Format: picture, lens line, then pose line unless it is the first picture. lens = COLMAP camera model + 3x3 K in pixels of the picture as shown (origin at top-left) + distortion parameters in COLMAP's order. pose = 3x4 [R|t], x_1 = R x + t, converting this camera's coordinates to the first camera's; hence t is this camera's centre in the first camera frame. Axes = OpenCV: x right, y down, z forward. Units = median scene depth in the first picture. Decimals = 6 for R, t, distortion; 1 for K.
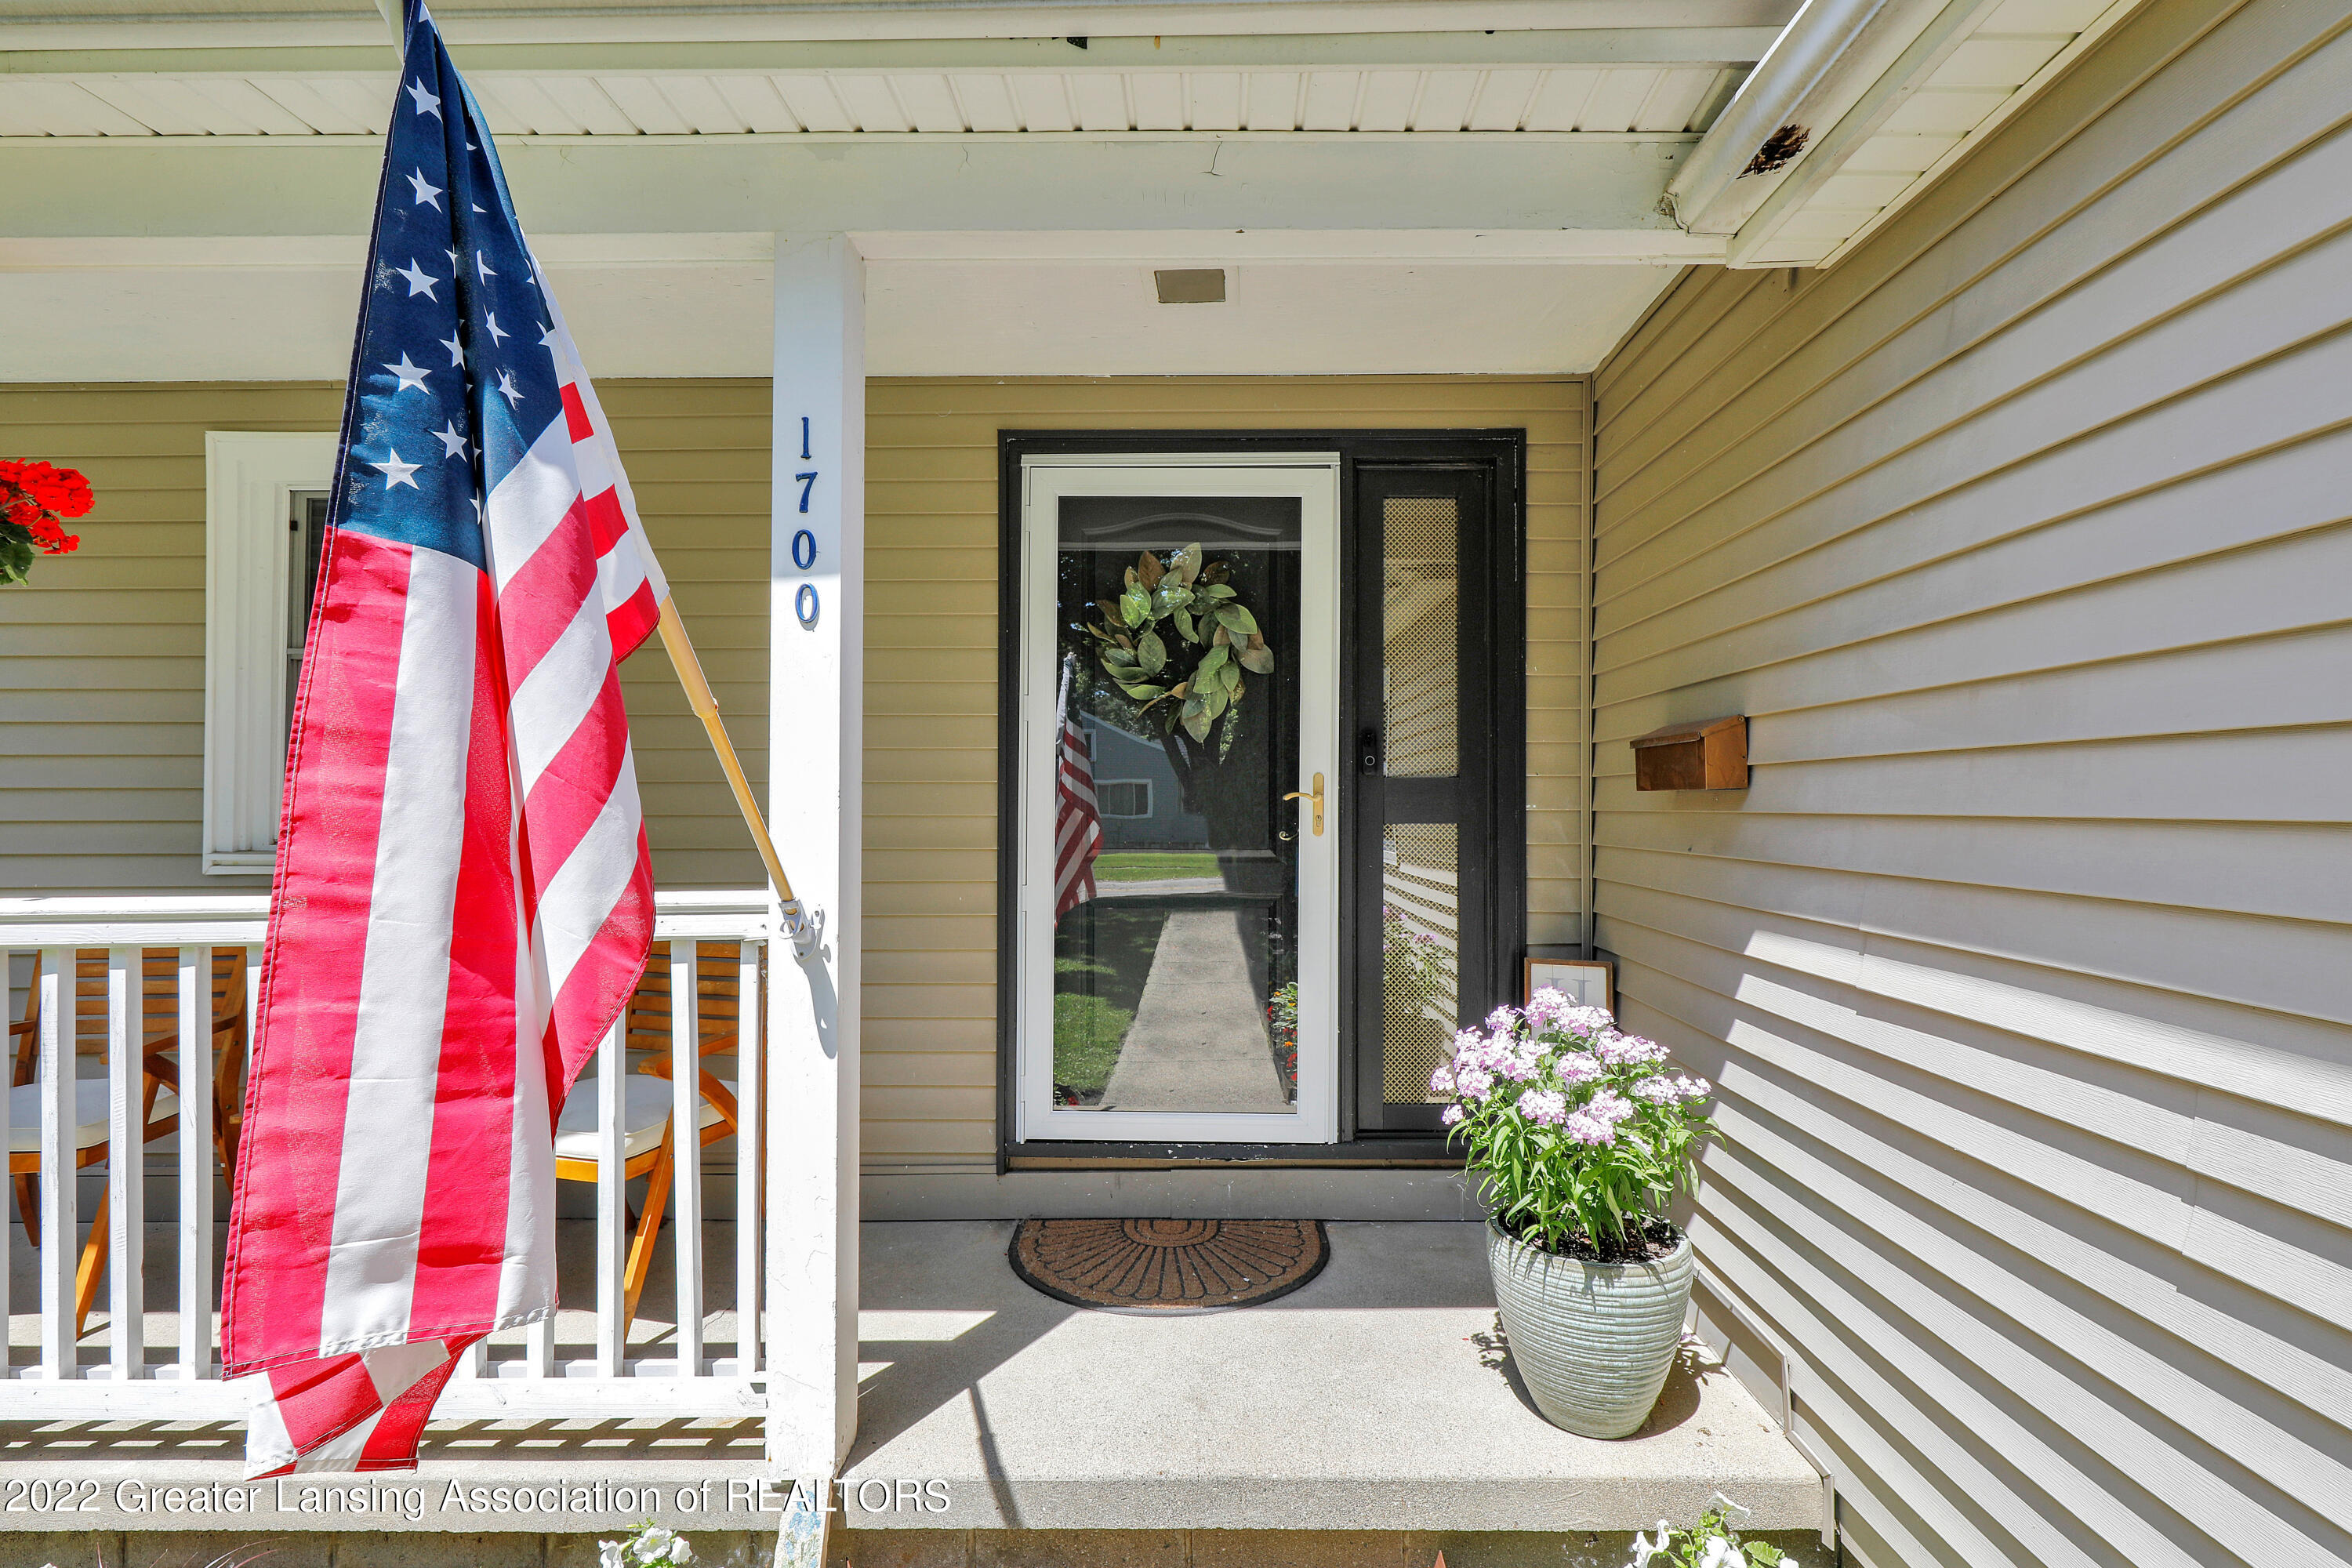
lens RADIAL K [[1079.7, 0, 1180.1], [0, 1079.7, 792.7], [0, 0, 1]] dist [0.004400, -0.000261]
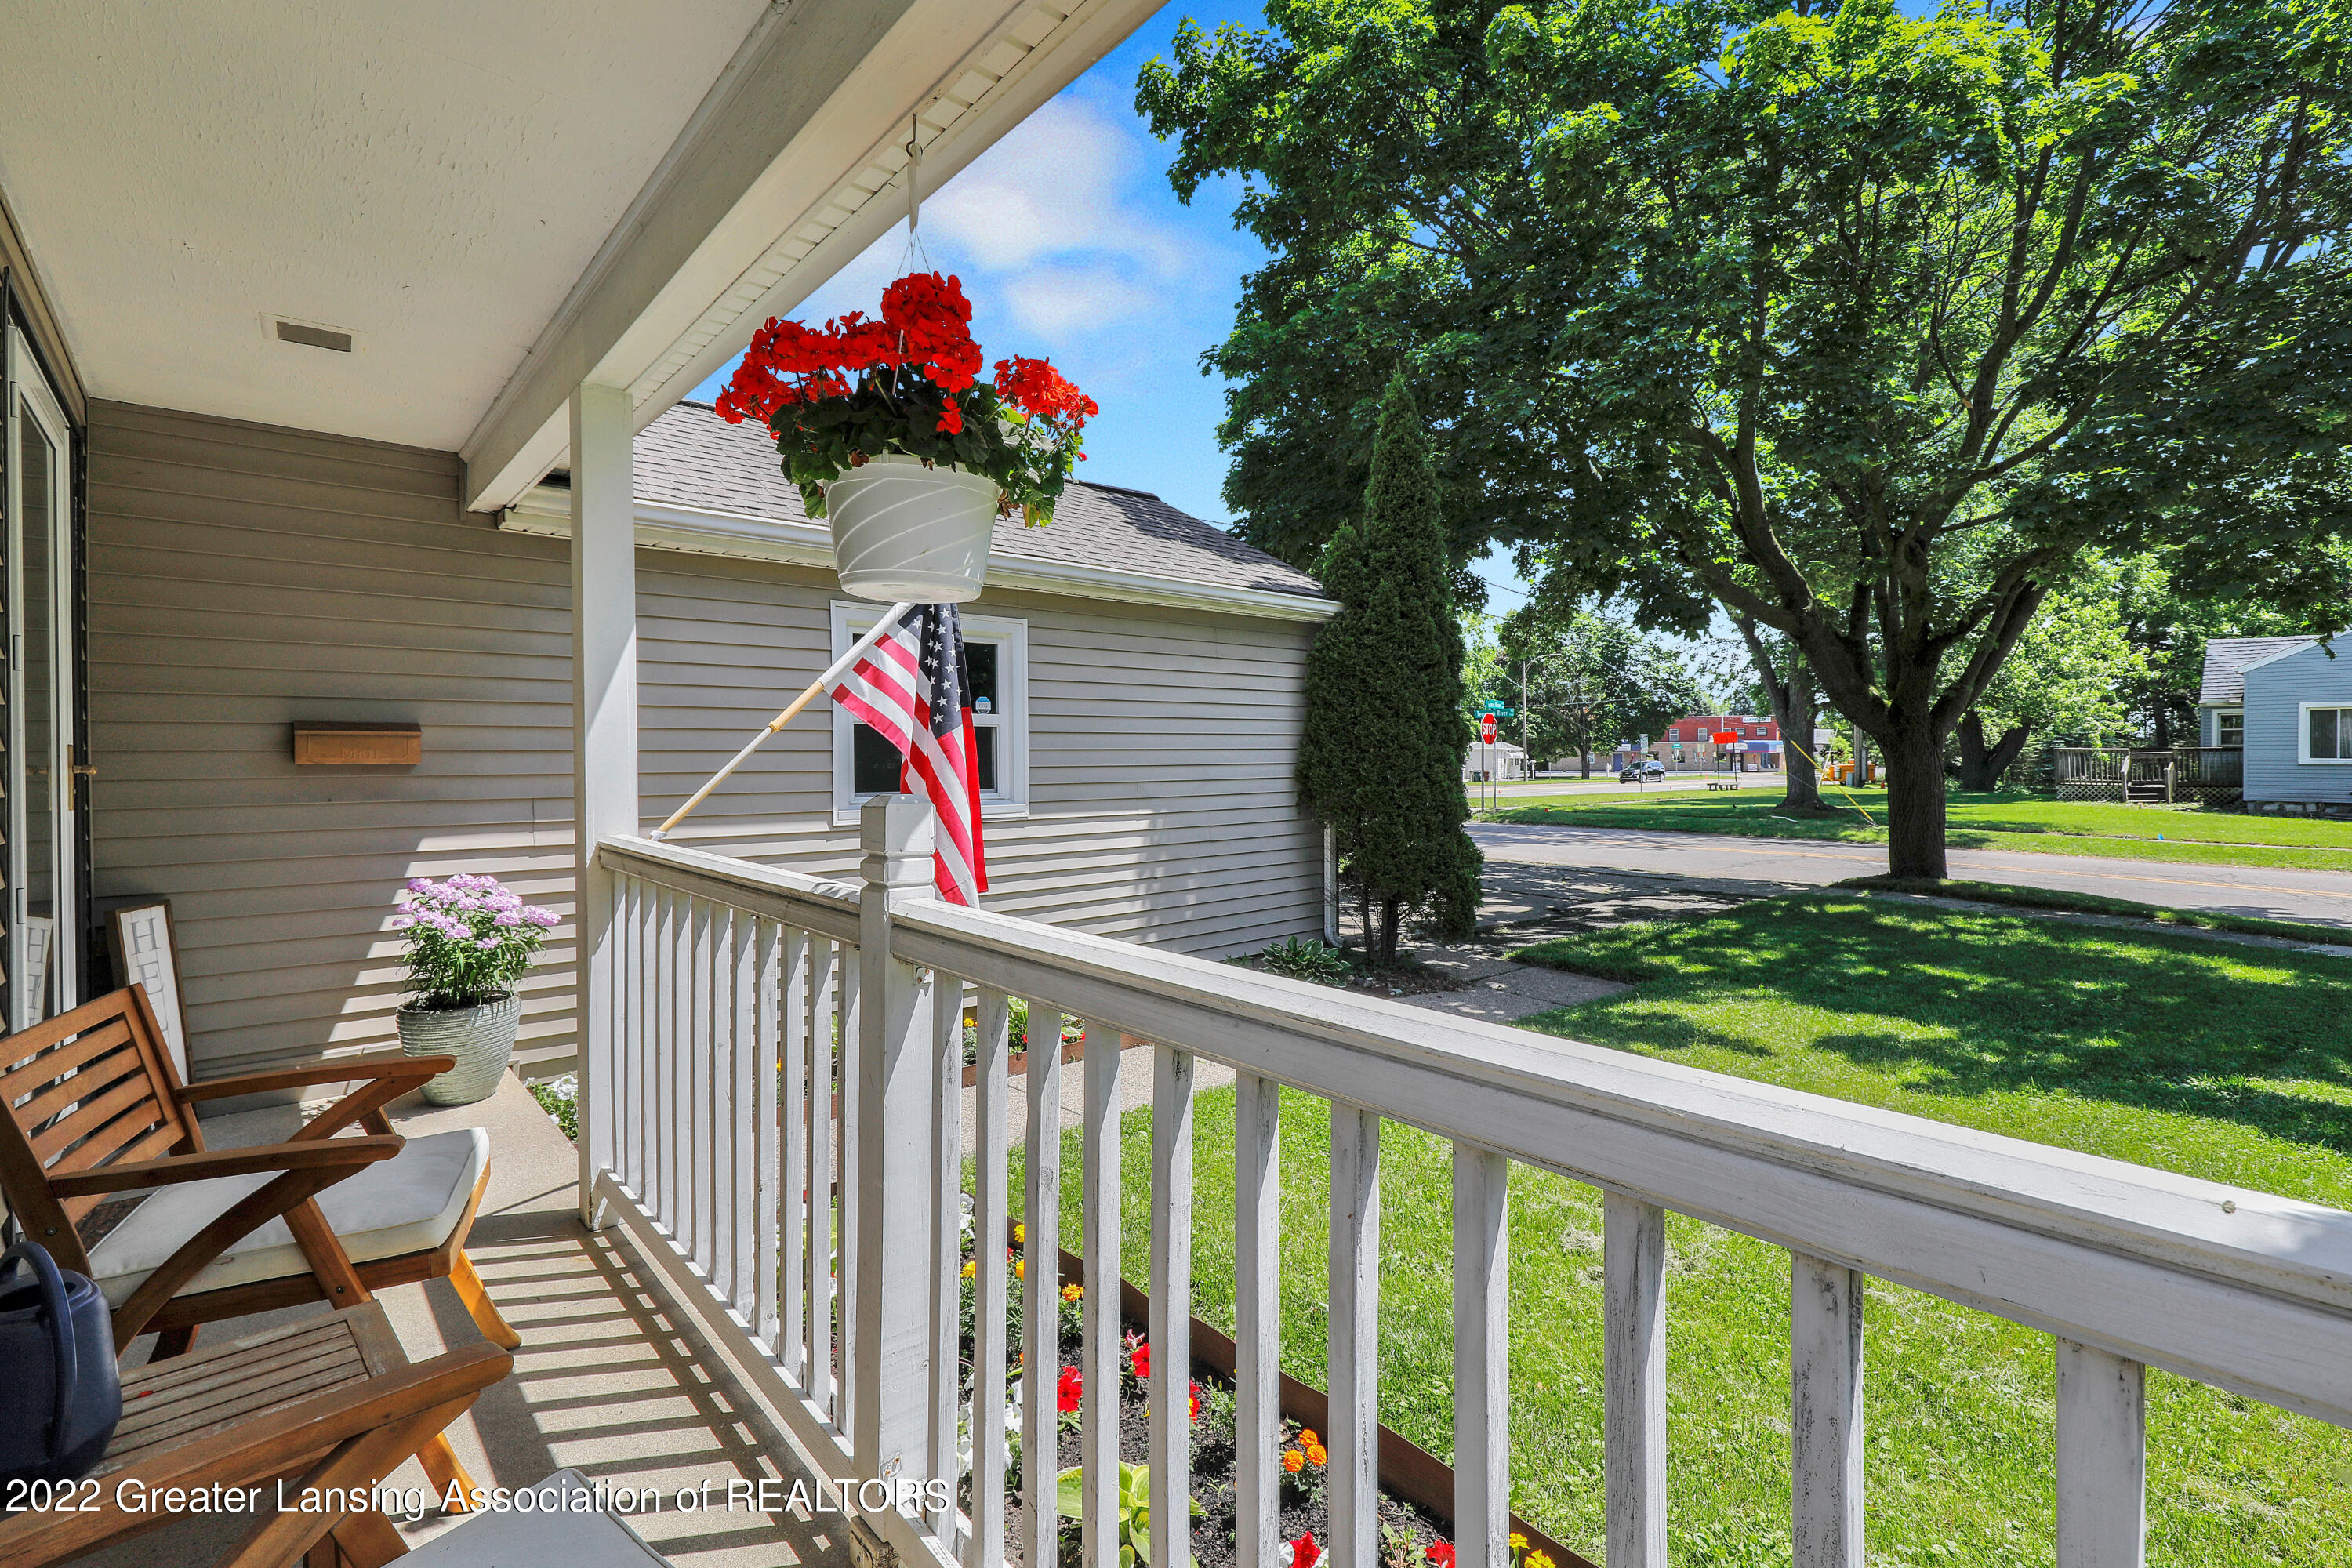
lens RADIAL K [[1079.7, 0, 1176.0], [0, 1079.7, 772.7], [0, 0, 1]] dist [0.004400, -0.000261]
pose [[-0.665898, -0.007709, 0.746003, -1.968246], [-0.002587, 0.999964, 0.008024, -0.005293], [-0.746038, 0.003414, -0.665895, 1.419188]]
